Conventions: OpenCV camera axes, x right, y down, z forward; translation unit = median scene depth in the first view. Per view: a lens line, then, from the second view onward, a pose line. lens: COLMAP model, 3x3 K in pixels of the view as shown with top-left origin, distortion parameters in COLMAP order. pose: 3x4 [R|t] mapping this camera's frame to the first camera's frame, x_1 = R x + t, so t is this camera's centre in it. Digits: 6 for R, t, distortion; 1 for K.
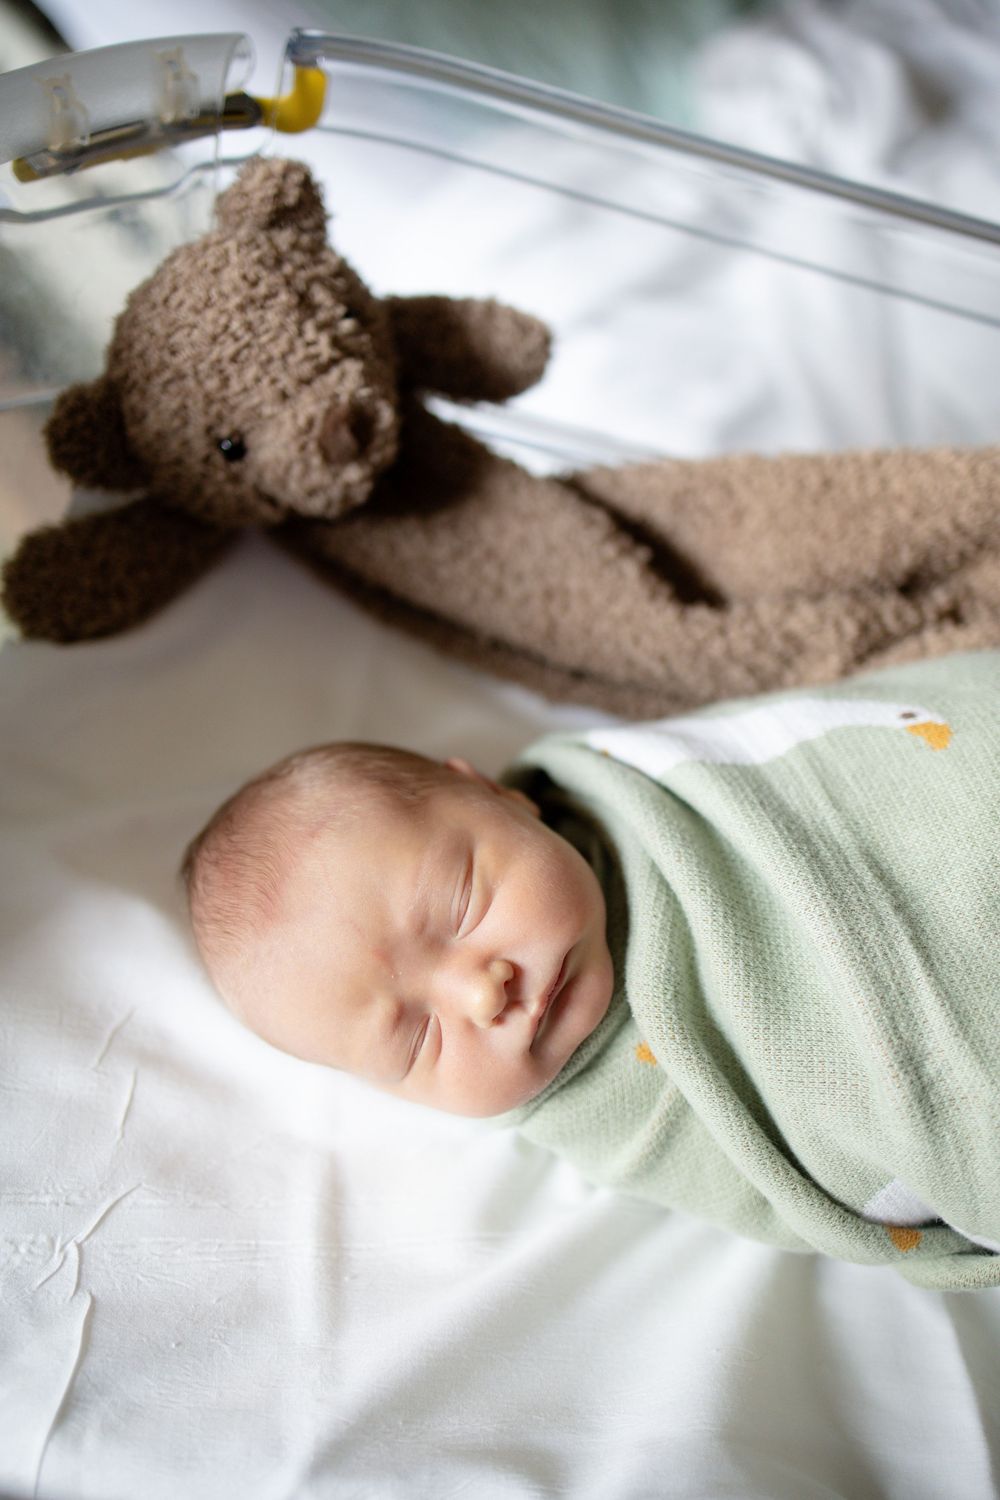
lens RADIAL K [[1670.5, 0, 493.6], [0, 1670.5, 760.0], [0, 0, 1]] dist [0.001147, 0.000000]
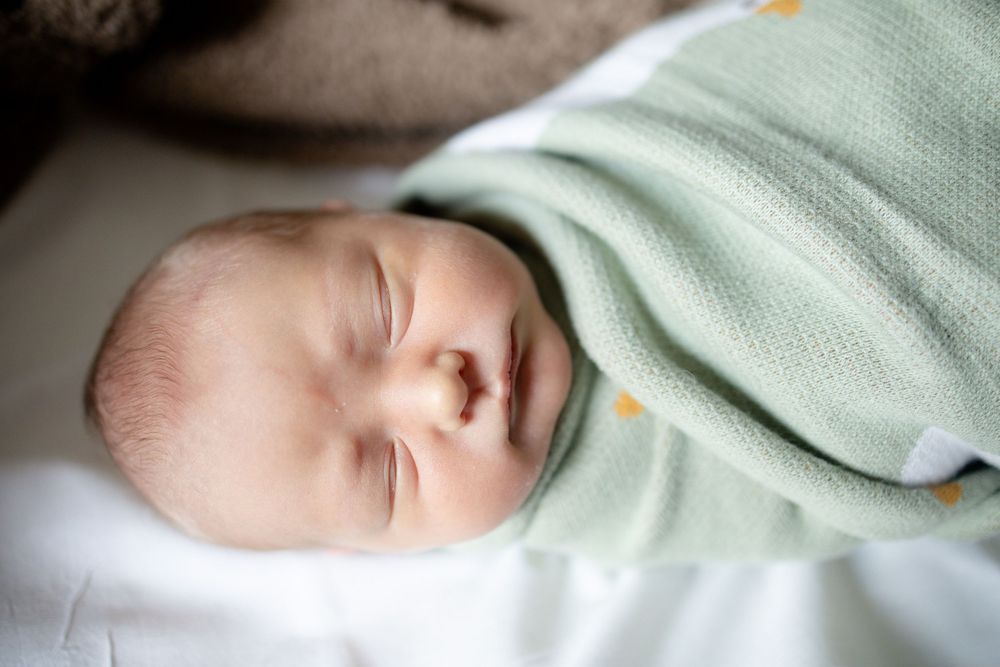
lens RADIAL K [[1113.6, 0, 507.8], [0, 1113.6, 347.0], [0, 0, 1]] dist [0.001147, 0.000000]
pose [[0.934187, -0.334865, 0.123126, -0.033958], [0.340001, 0.940150, -0.022751, 0.130113], [-0.108138, 0.063117, 0.992130, 0.371629]]
